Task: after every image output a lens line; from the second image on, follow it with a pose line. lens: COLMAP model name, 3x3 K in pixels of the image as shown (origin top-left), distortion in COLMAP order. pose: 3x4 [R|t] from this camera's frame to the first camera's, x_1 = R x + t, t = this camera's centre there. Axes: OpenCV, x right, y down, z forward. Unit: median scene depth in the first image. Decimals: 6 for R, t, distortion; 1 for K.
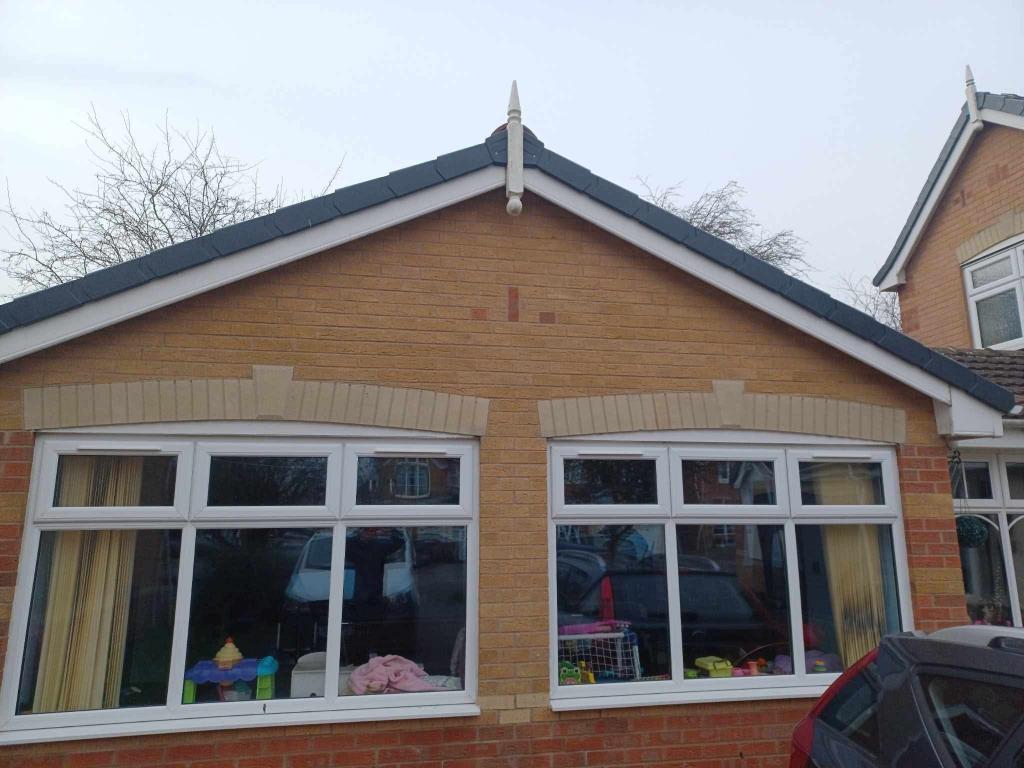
lens RADIAL K [[728.8, 0, 511.8], [0, 728.8, 368.1], [0, 0, 1]] dist [0.032871, 0.000772]
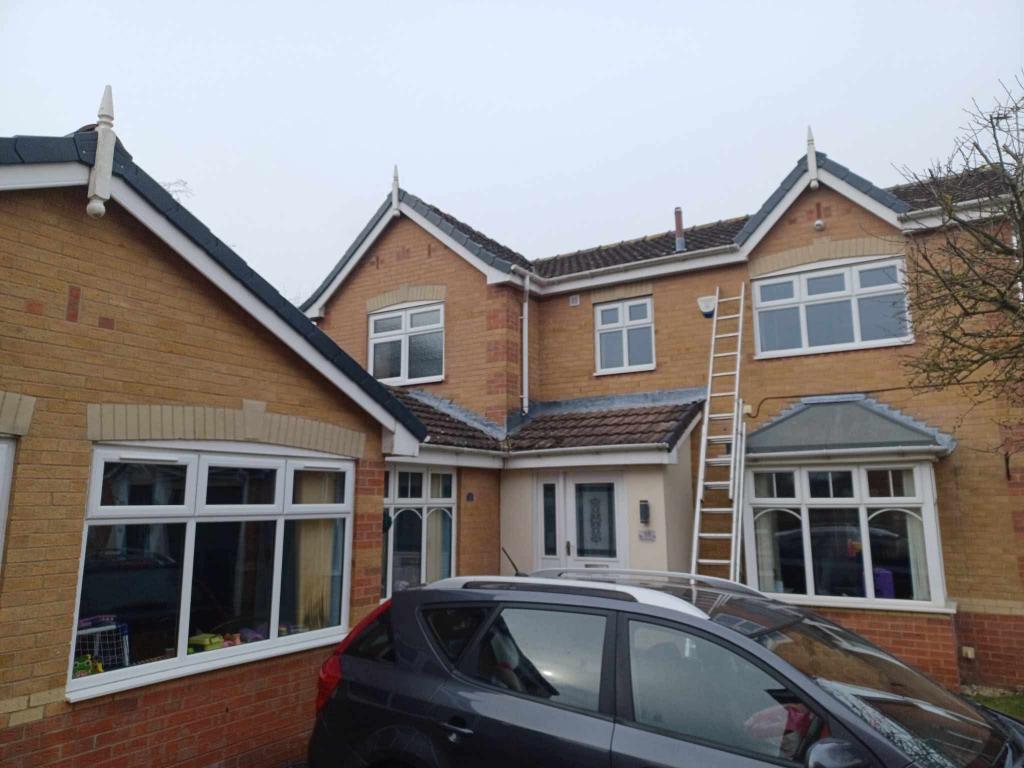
lens RADIAL K [[717.4, 0, 512.0], [0, 717.4, 384.0], [0, 0, 1]] dist [-0.031086, 0.023353]
pose [[0.675853, 0.119020, 0.727363, -0.274841], [-0.138153, 0.989841, -0.033600, -0.029121], [-0.723973, -0.077779, 0.685429, -0.095919]]
